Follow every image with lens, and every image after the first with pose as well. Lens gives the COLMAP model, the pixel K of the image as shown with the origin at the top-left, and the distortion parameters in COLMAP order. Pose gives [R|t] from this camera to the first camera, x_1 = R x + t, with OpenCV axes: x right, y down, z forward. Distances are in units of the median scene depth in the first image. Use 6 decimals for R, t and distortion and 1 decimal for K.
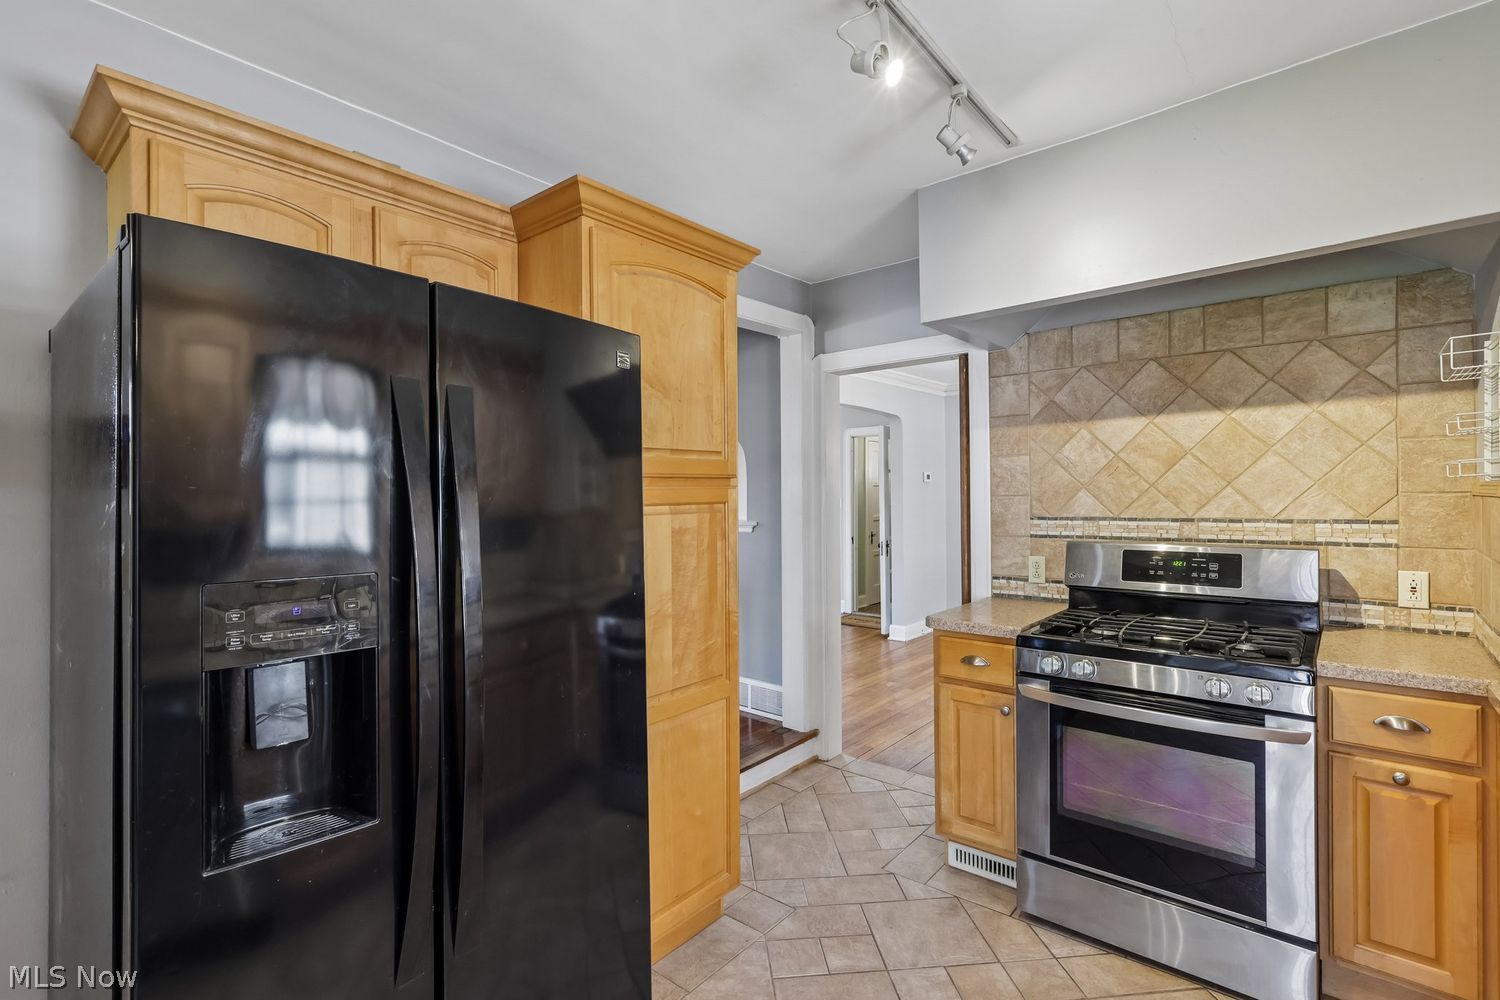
lens RADIAL K [[696.4, 0, 750.0], [0, 696.4, 500.0], [0, 0, 1]] dist [-0.000418, -0.000195]
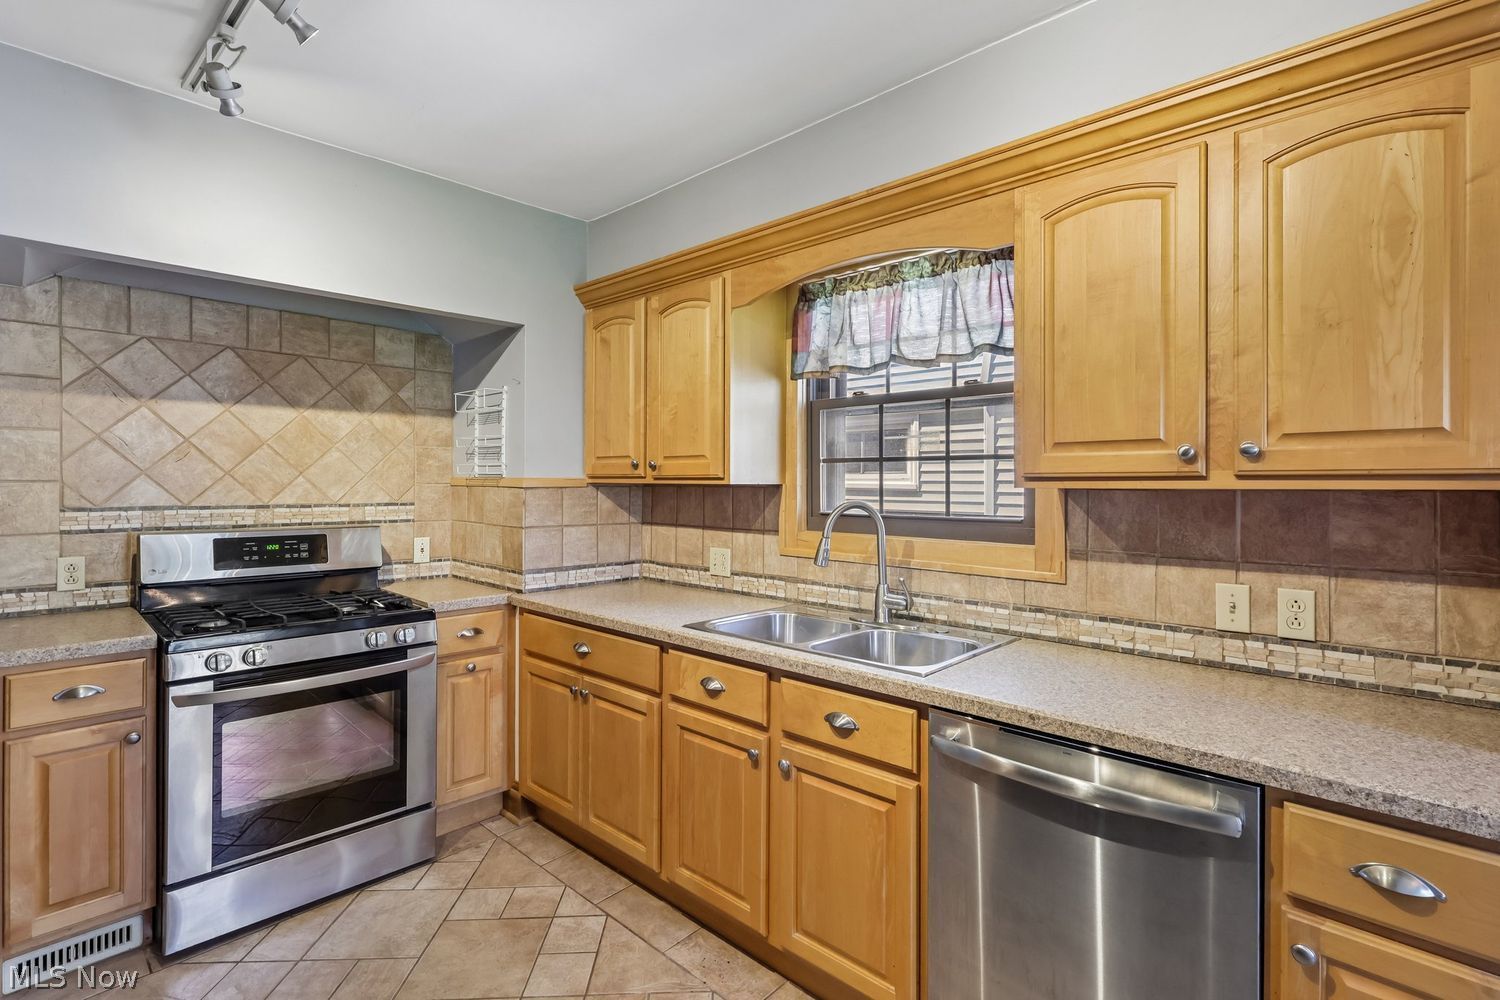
lens RADIAL K [[701.4, 0, 760.4], [0, 701.4, 489.8], [0, 0, 1]] dist [-0.004882, 0.000288]
pose [[0.048274, 0.003172, 0.998829, -0.414533], [-0.000853, 0.999995, -0.003134, 0.005843], [-0.998834, -0.000701, 0.048277, 0.195346]]
